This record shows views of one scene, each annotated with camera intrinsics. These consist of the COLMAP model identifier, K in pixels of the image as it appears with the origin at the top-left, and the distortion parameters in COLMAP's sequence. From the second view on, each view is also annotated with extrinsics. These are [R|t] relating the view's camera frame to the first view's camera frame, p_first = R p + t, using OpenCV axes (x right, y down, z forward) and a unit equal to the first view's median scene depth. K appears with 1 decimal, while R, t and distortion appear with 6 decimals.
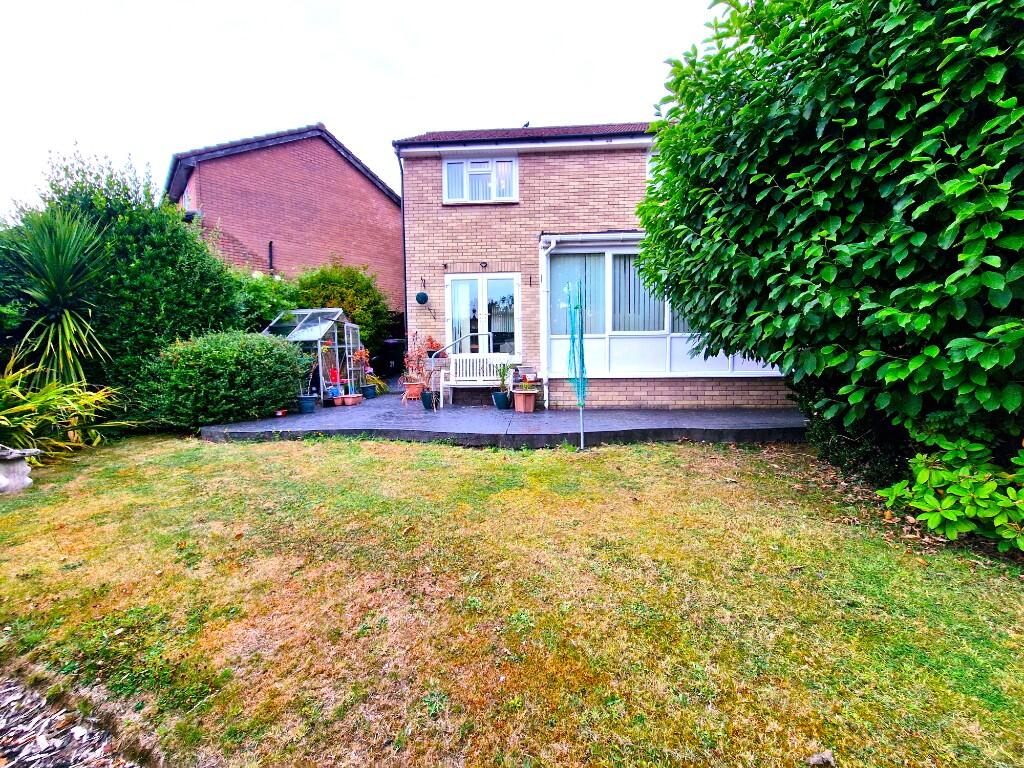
lens RADIAL K [[424.4, 0, 514.3], [0, 424.4, 387.1], [0, 0, 1]] dist [-0.000149, -0.000681]
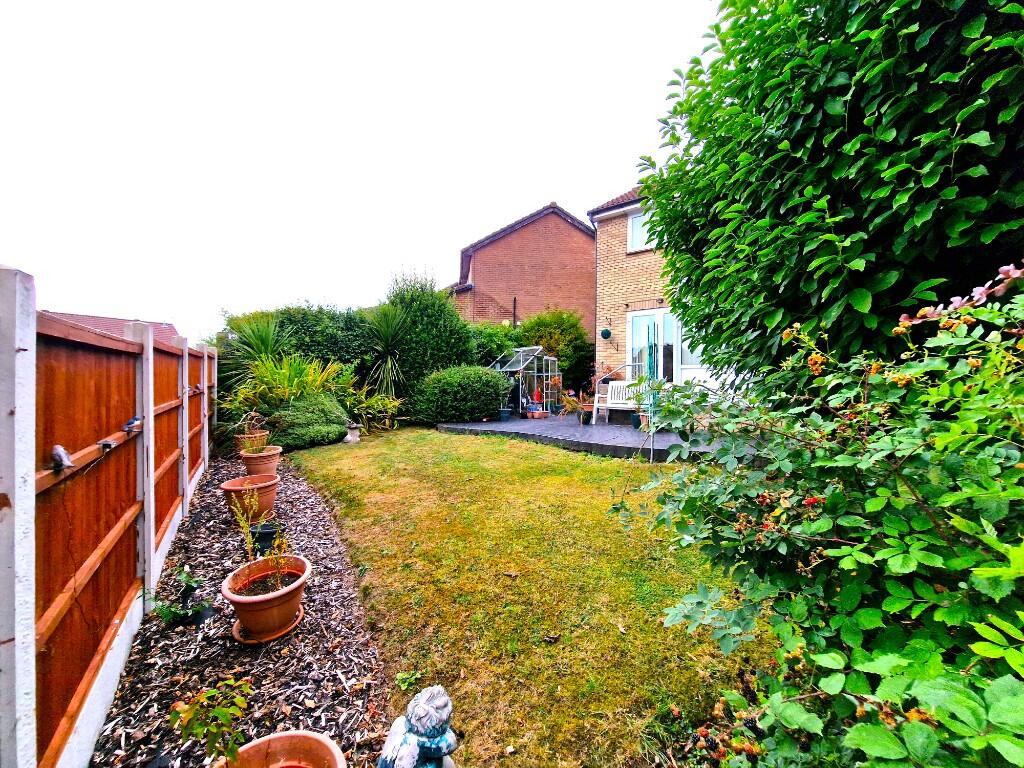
lens RADIAL K [[424.4, 0, 514.3], [0, 424.4, 387.1], [0, 0, 1]] dist [-0.000149, -0.000681]
pose [[0.812214, 0.018060, -0.583080, 0.305529], [-0.052439, 0.997734, -0.042143, 0.003849], [0.580997, 0.064805, 0.811321, -0.121813]]
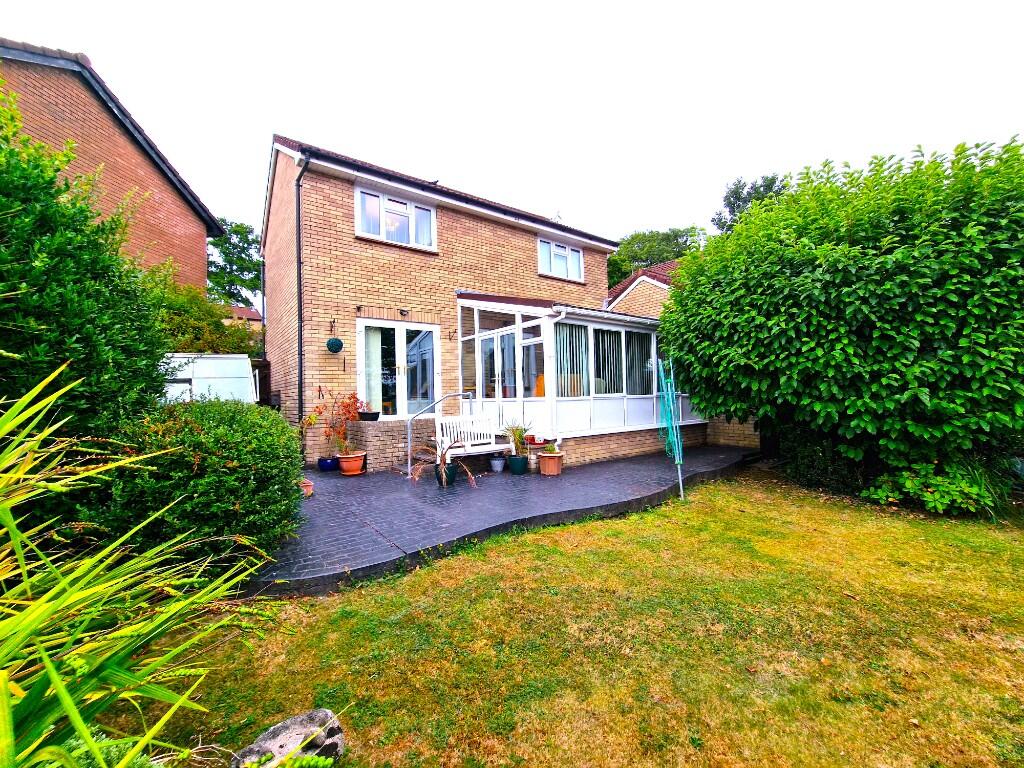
lens RADIAL K [[424.4, 0, 514.3], [0, 424.4, 387.1], [0, 0, 1]] dist [-0.000149, -0.000681]
pose [[0.761135, 0.005431, 0.648571, -0.534851], [0.056255, 0.995644, -0.074355, -0.060159], [-0.646150, 0.093080, 0.757513, 0.211499]]
